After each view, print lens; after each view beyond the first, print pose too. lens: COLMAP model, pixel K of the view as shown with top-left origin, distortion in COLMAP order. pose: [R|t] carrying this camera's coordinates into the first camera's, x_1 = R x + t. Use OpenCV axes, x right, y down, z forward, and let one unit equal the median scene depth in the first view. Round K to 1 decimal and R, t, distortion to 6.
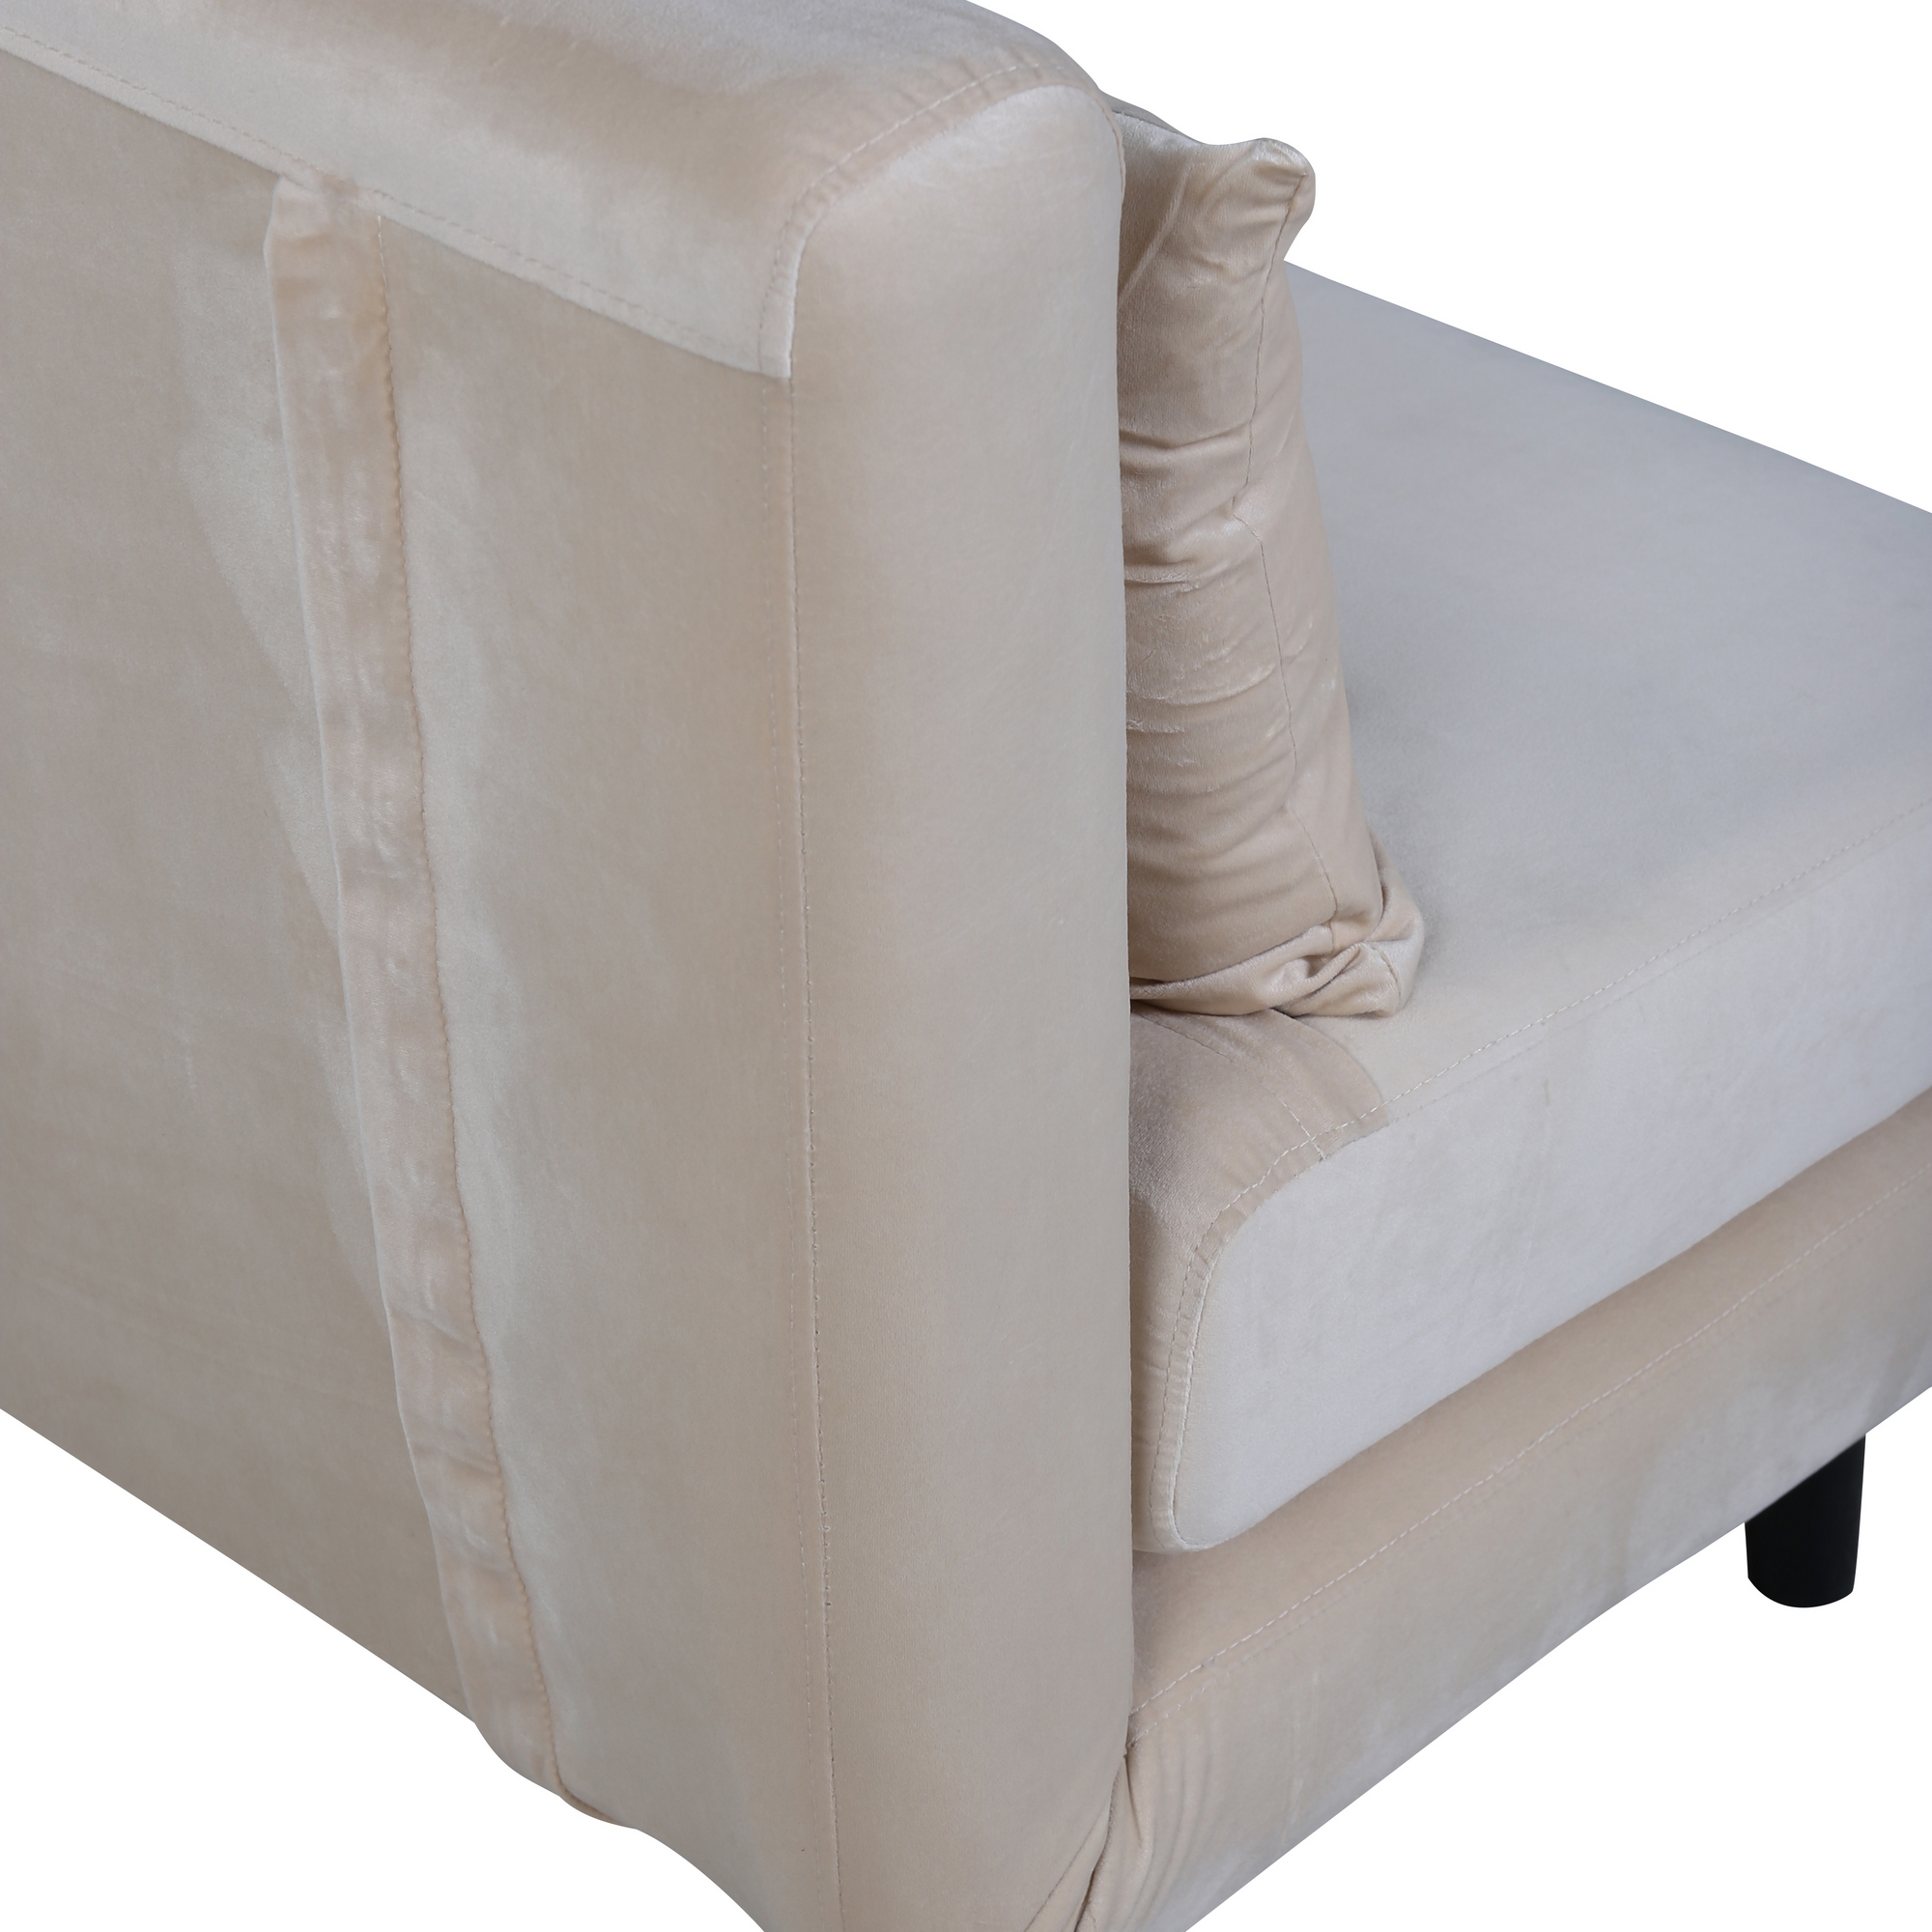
lens RADIAL K [[5286.1, 0, 966.0], [0, 5286.1, 966.0], [0, 0, 1]] dist [0.050627, -0.478631]
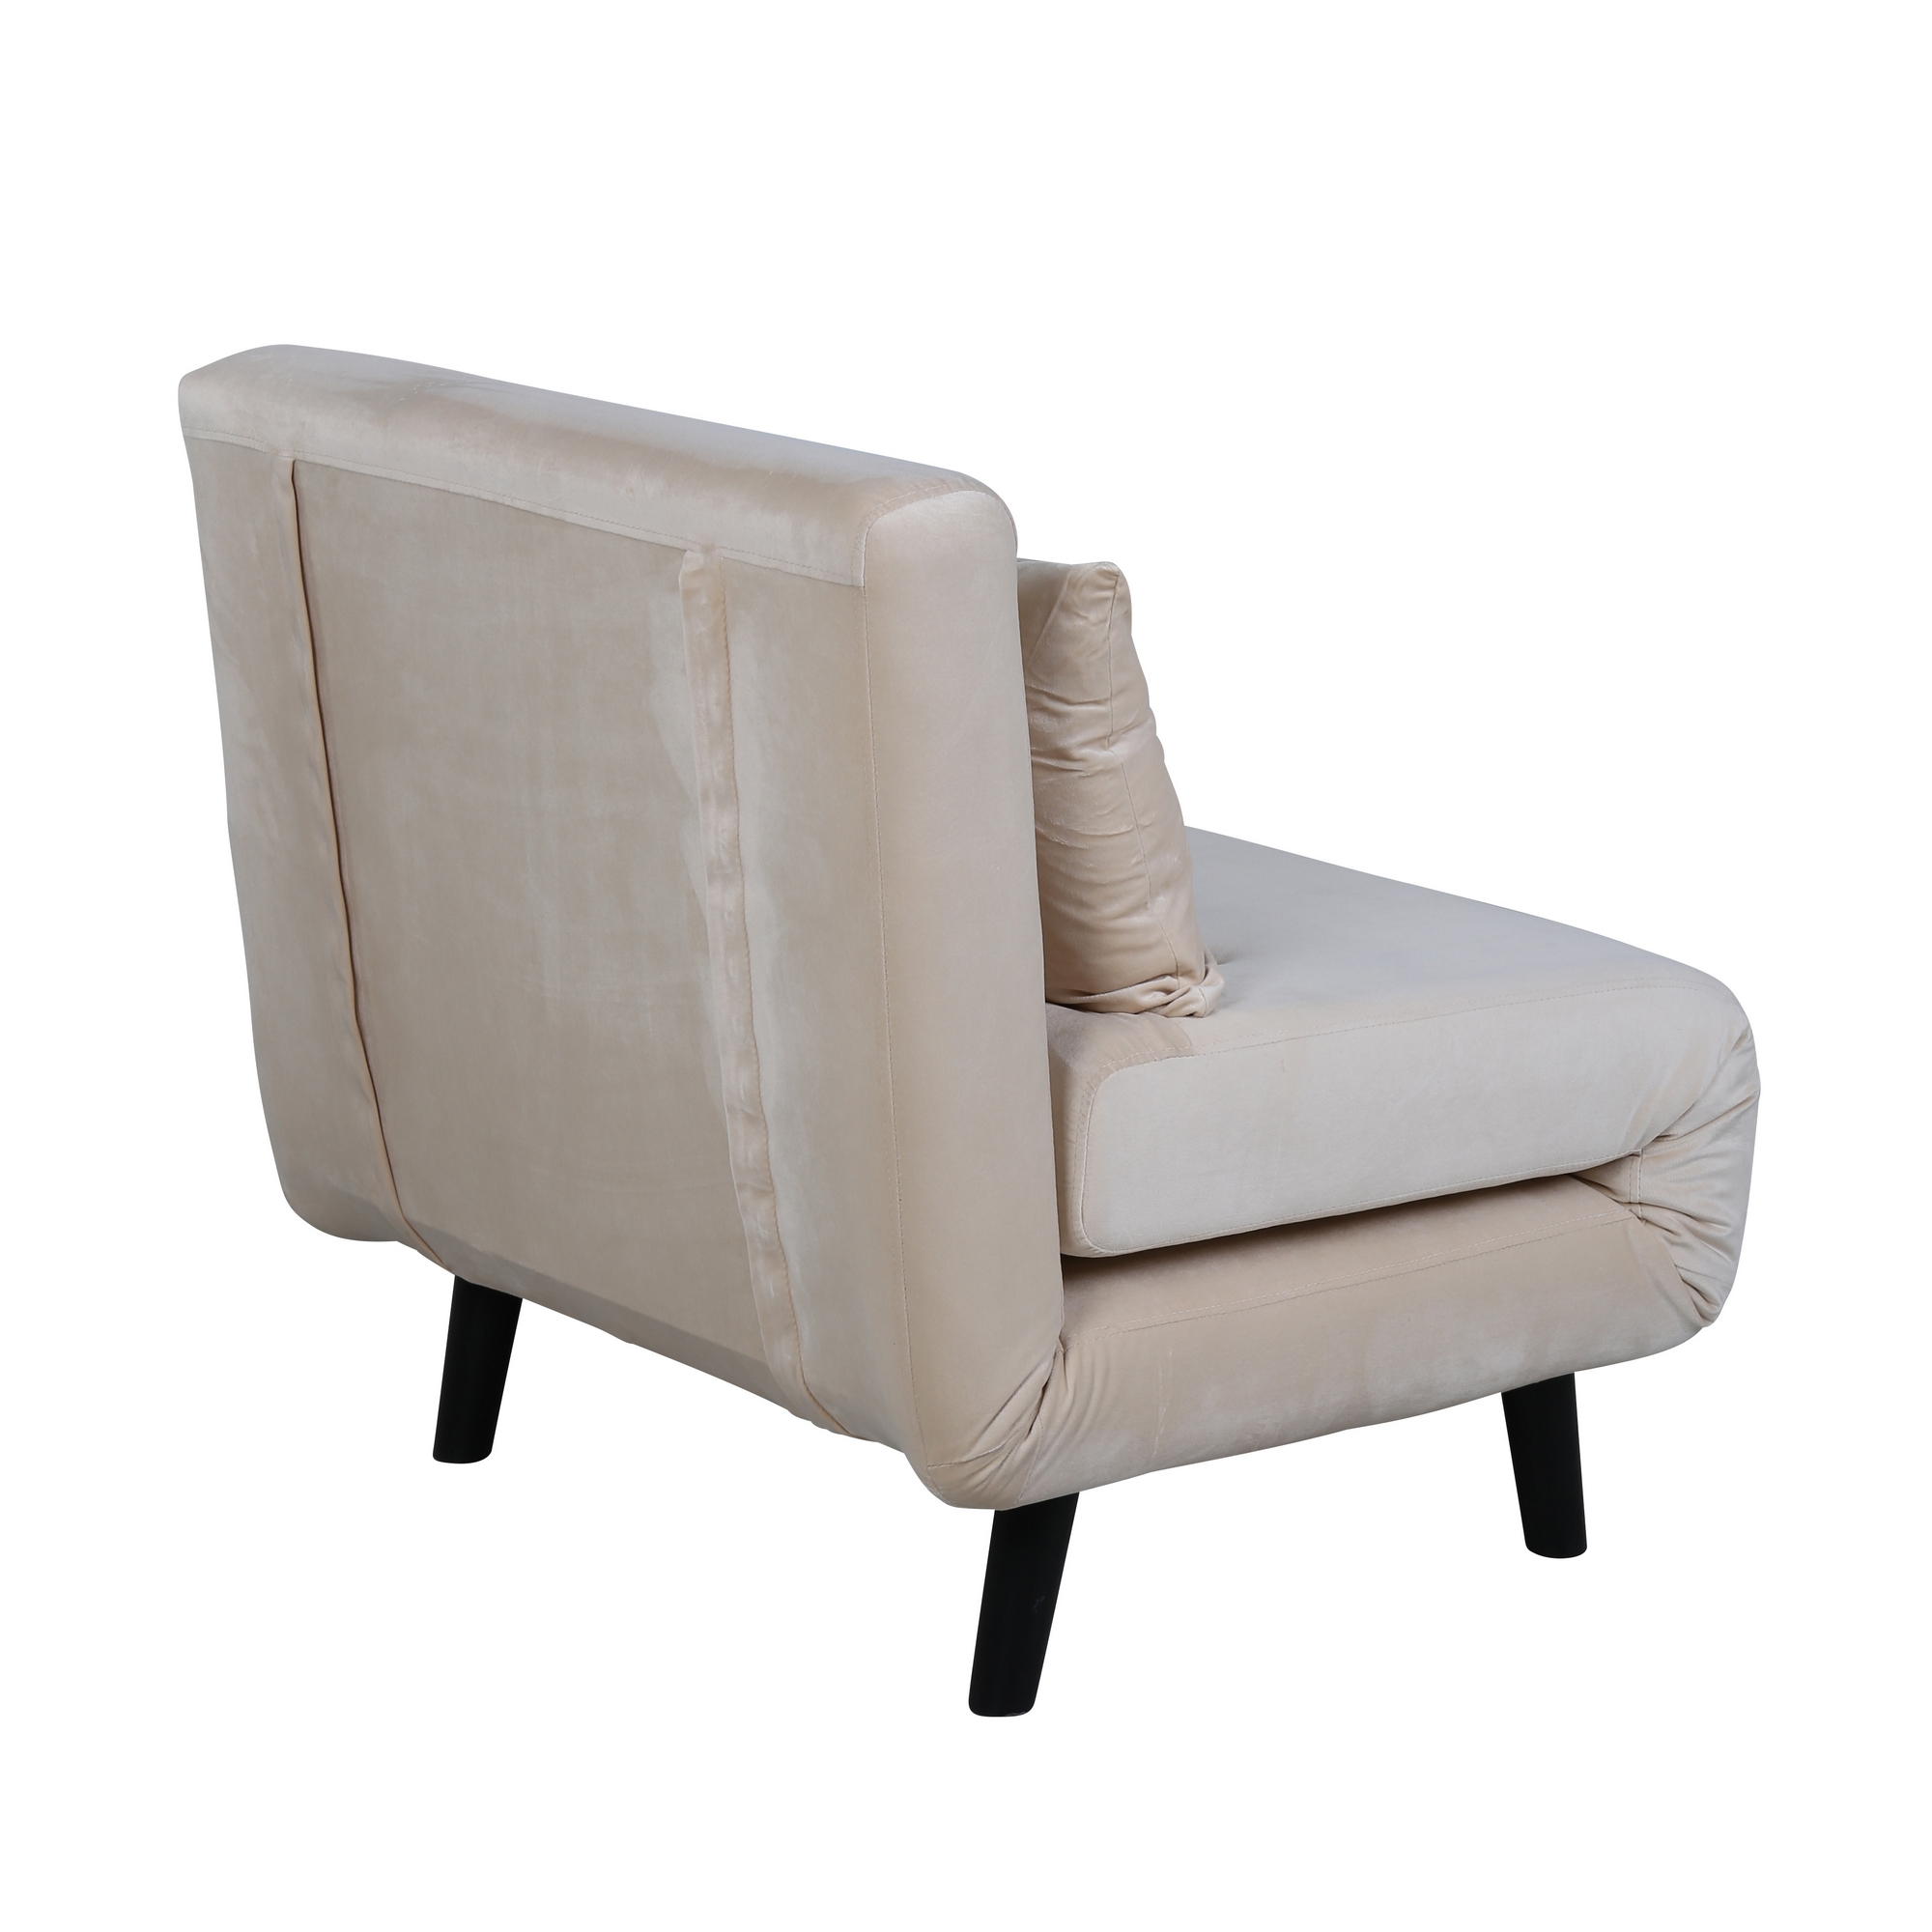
lens RADIAL K [[5286.1, 0, 966.0], [0, 5286.1, 966.0], [0, 0, 1]] dist [0.050627, -0.478631]
pose [[0.986215, 0.006677, -0.165334, 0.381055], [-0.058219, 0.949298, -0.308939, 0.736856], [0.154889, 0.314306, 0.936601, -1.151381]]
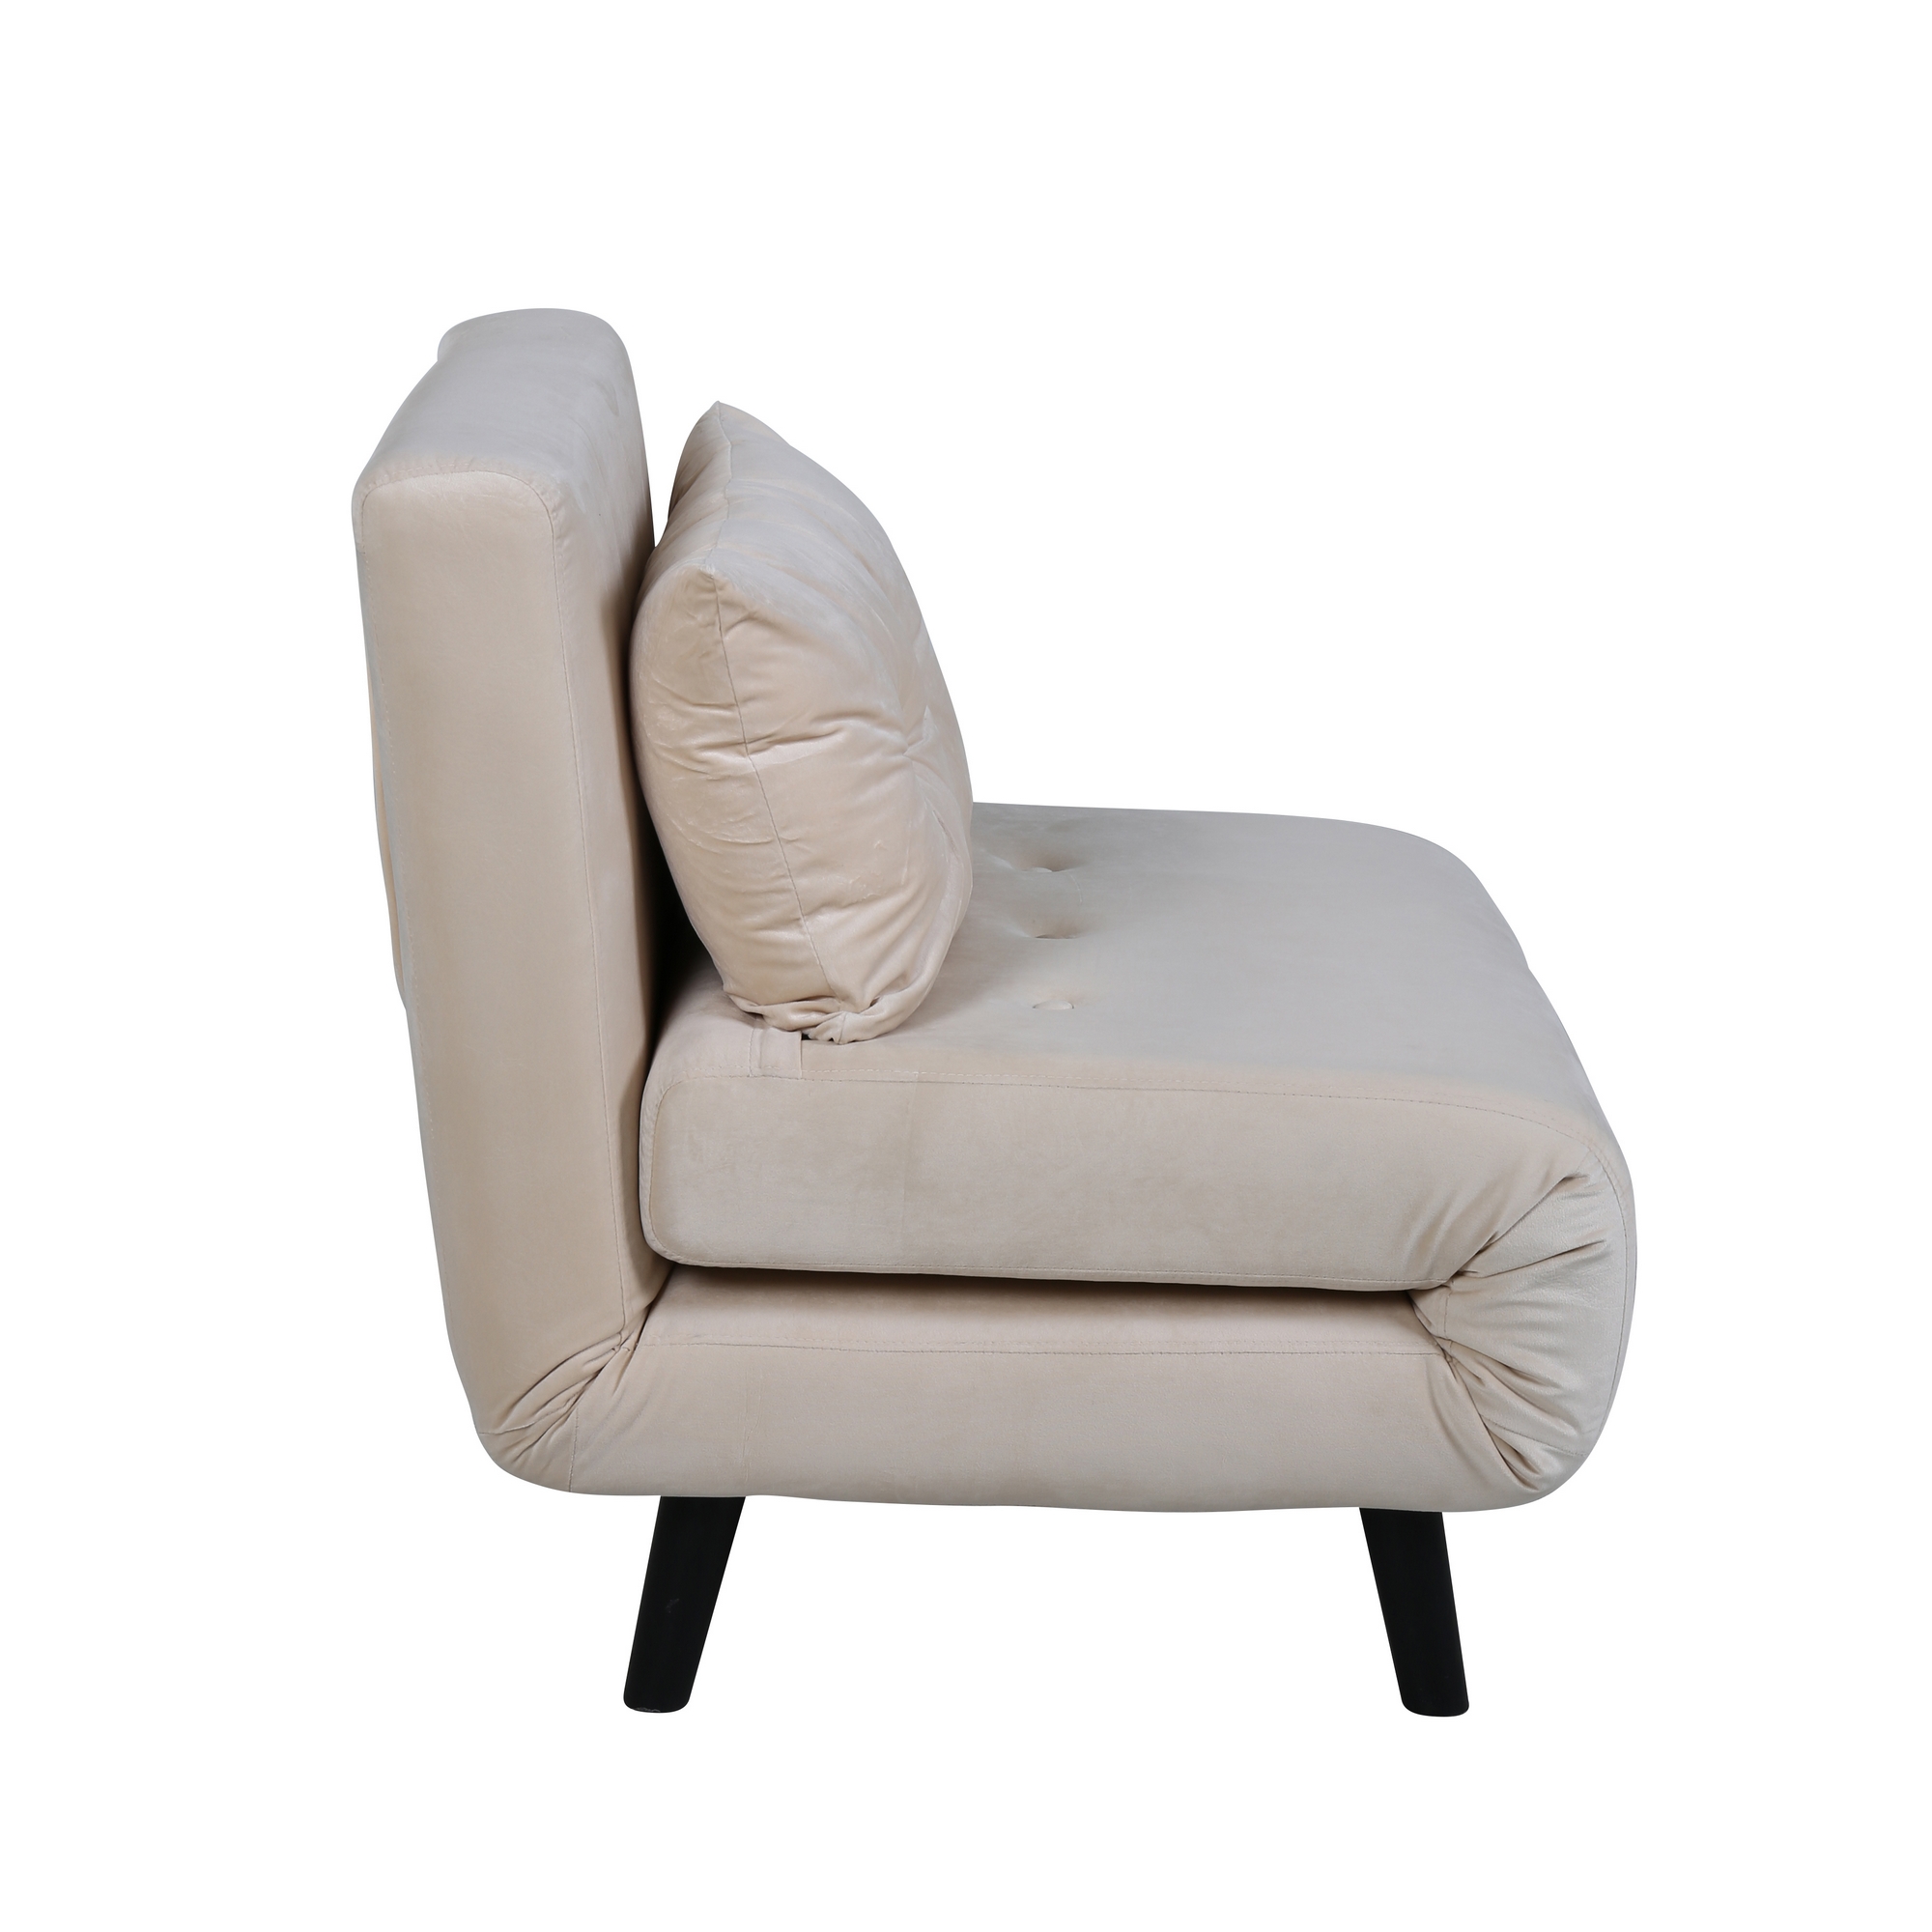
lens RADIAL K [[5286.1, 0, 966.0], [0, 5286.1, 966.0], [0, 0, 1]] dist [0.050627, -0.478631]
pose [[0.679869, 0.131235, -0.721495, 1.816172], [-0.367865, 0.912148, -0.180727, 0.382332], [0.634392, 0.388283, 0.668418, -0.423485]]
